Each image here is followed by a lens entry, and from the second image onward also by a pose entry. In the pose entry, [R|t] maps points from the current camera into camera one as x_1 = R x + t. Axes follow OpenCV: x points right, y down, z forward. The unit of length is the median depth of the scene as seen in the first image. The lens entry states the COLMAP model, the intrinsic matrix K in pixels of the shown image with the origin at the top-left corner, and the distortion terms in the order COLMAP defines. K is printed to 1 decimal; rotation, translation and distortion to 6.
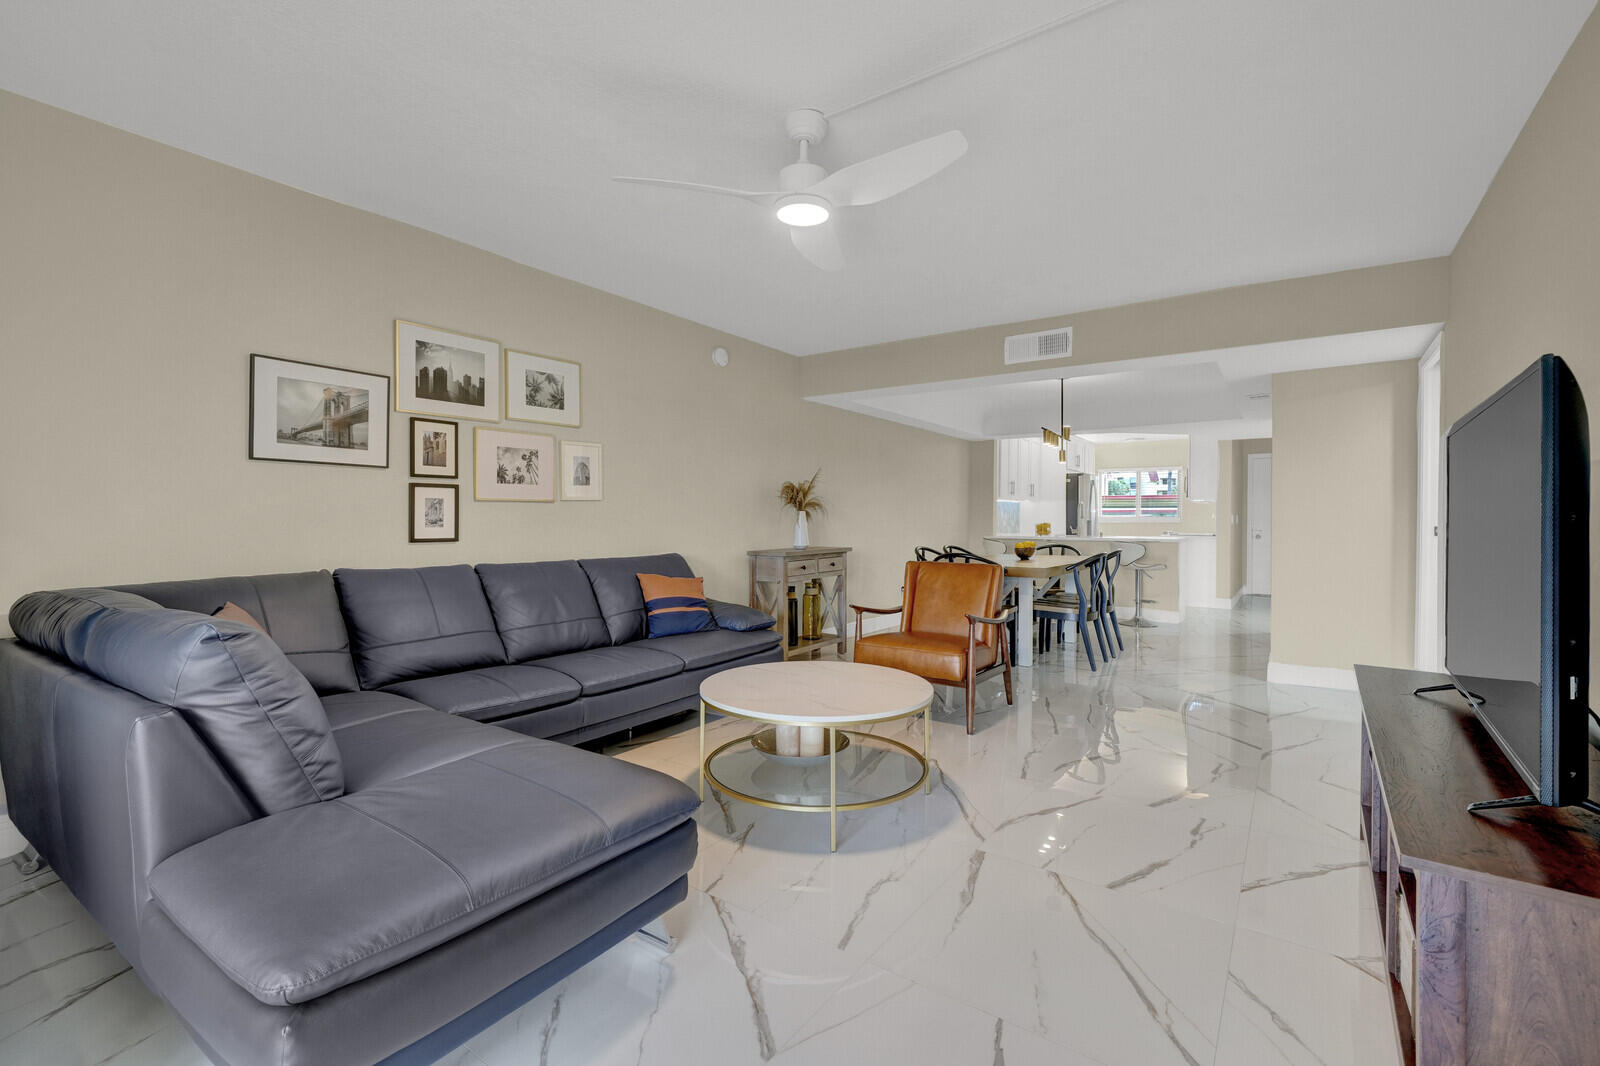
lens RADIAL K [[694.9, 0, 815.2], [0, 694.9, 520.5], [0, 0, 1]] dist [0.009385, 0.001858]
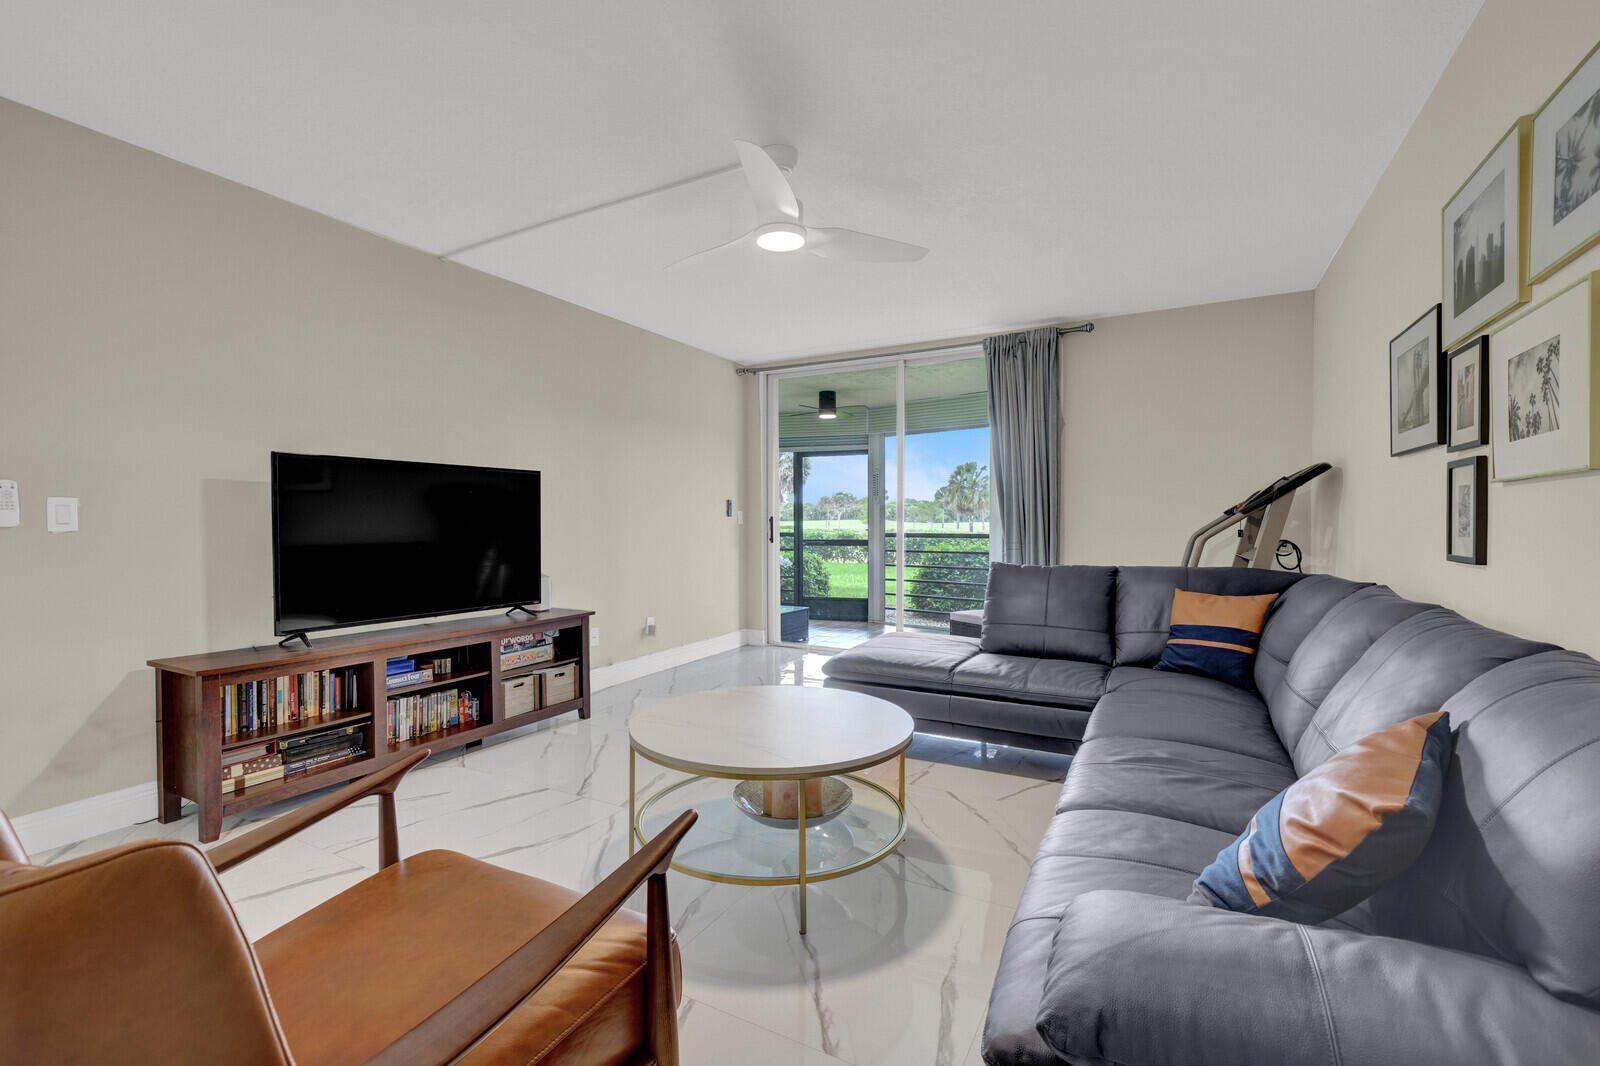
lens RADIAL K [[694.9, 0, 817.6], [0, 694.9, 532.4], [0, 0, 1]] dist [0.009385, 0.001858]
pose [[-0.992653, -0.002536, -0.120967, 0.039003], [-0.004991, 0.999788, 0.019998, -0.002516], [0.120890, 0.020455, -0.992455, 1.438917]]
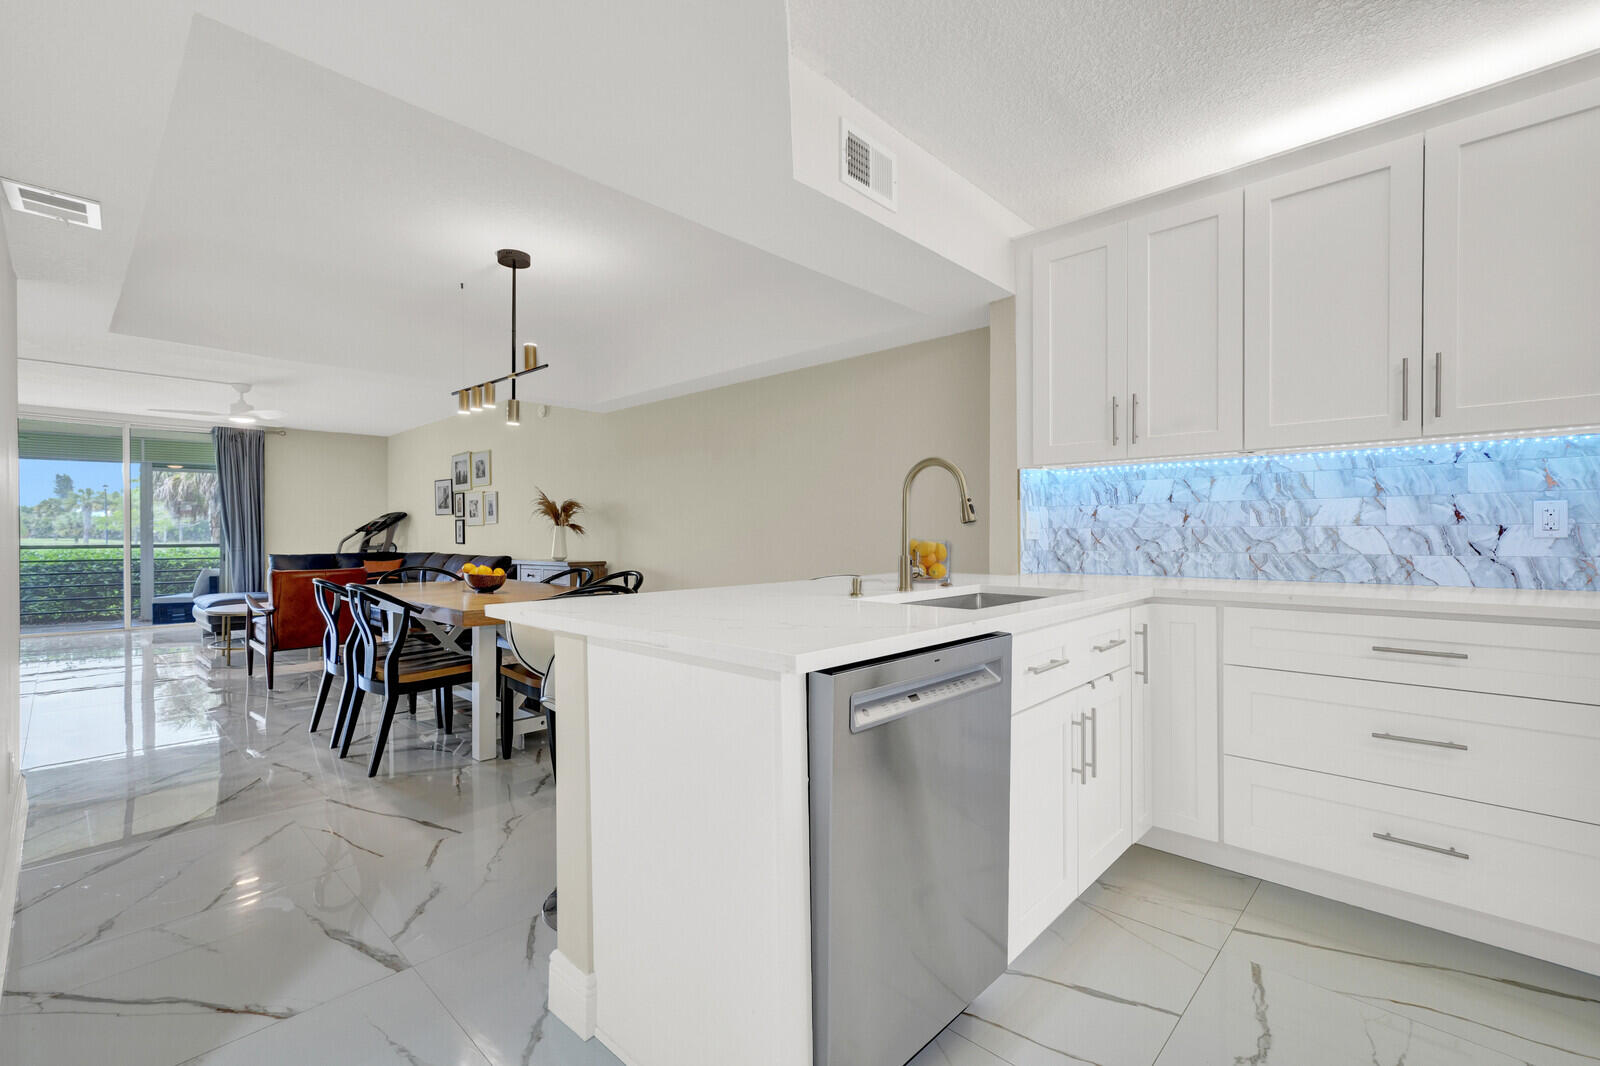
lens RADIAL K [[694.9, 0, 783.8], [0, 694.9, 540.3], [0, 0, 1]] dist [0.009385, 0.001858]
pose [[-0.162337, 0.005364, -0.986721, 1.578660], [-0.001277, 0.999983, 0.005646, 0.003999], [0.986734, 0.002176, -0.162328, 2.395251]]
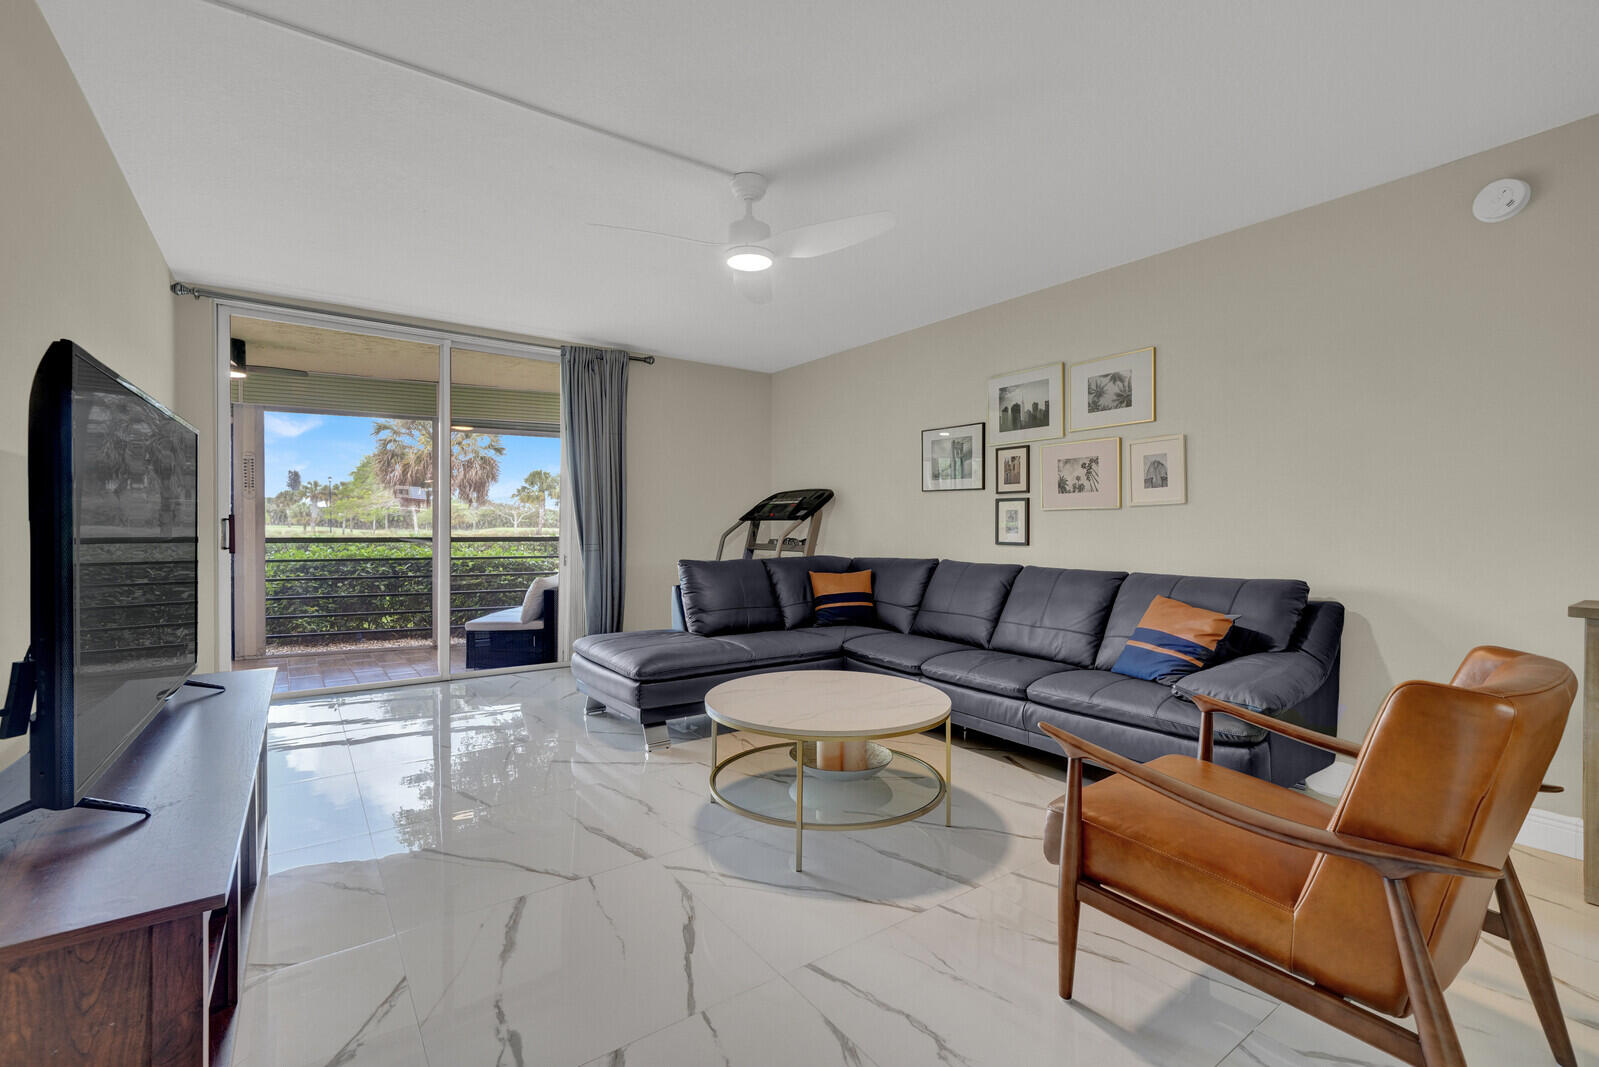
lens RADIAL K [[694.5, 0, 785.5], [0, 694.5, 528.9], [0, 0, 1]] dist [0.009385, 0.001858]
pose [[-0.338335, -0.003409, -0.941020, 0.725261], [-0.011333, 0.999936, 0.000453, 0.005740], [0.940957, 0.010817, -0.338352, 0.998012]]
